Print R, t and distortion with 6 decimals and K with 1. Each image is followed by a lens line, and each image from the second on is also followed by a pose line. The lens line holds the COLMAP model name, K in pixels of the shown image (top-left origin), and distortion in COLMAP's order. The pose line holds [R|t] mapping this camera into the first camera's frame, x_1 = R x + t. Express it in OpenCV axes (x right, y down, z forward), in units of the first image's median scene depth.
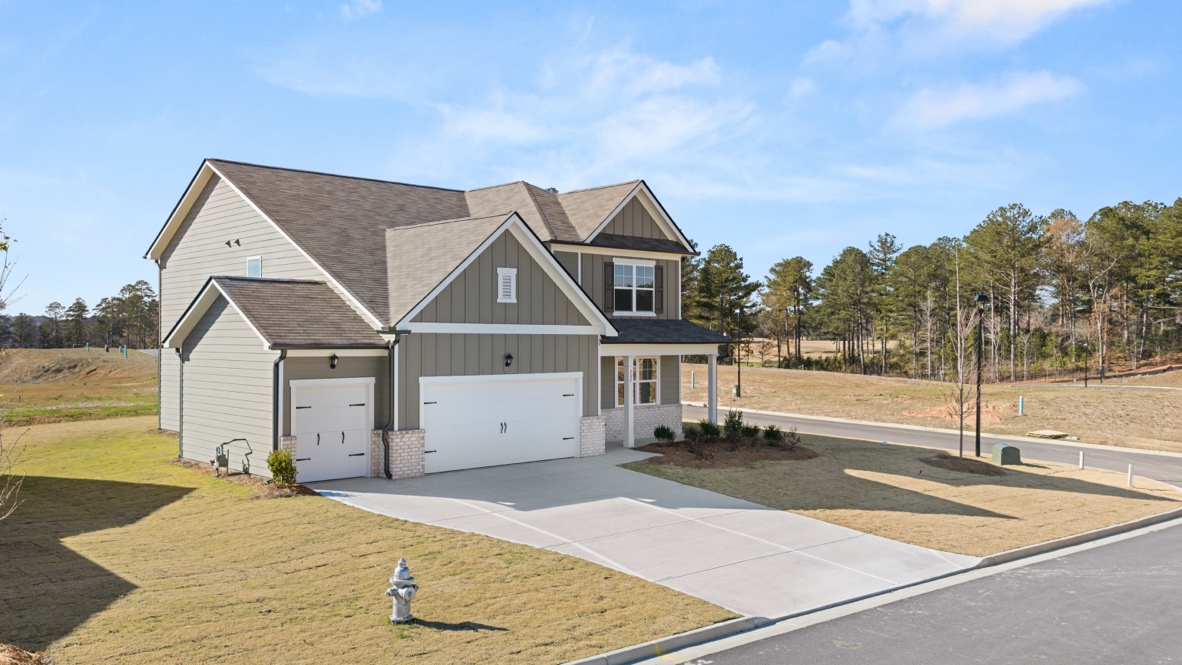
lens RADIAL K [[976.6, 0, 590.8], [0, 976.6, 314.4], [0, 0, 1]] dist [-0.002341, -0.003174]
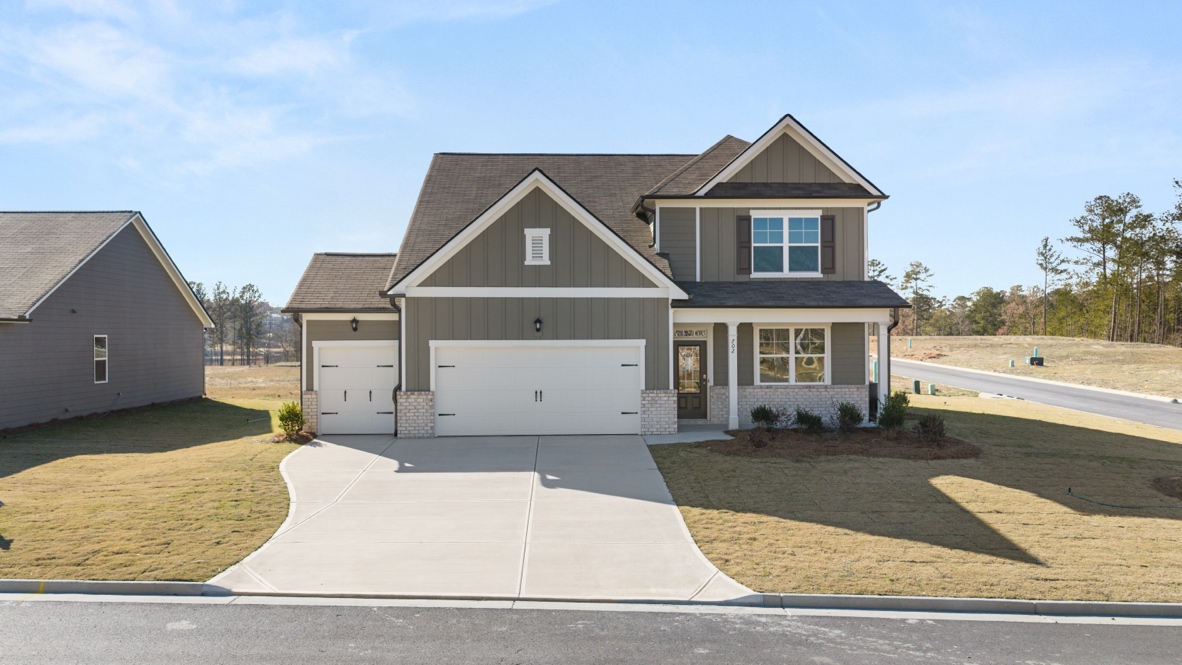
lens RADIAL K [[989.3, 0, 591.0], [0, 989.3, 332.5], [0, 0, 1]] dist [0.001696, -0.013491]
pose [[0.757995, -0.005403, -0.652238, 0.458556], [0.019453, 0.999708, 0.014326, 0.032409], [0.651970, -0.023547, 0.757879, 0.238649]]
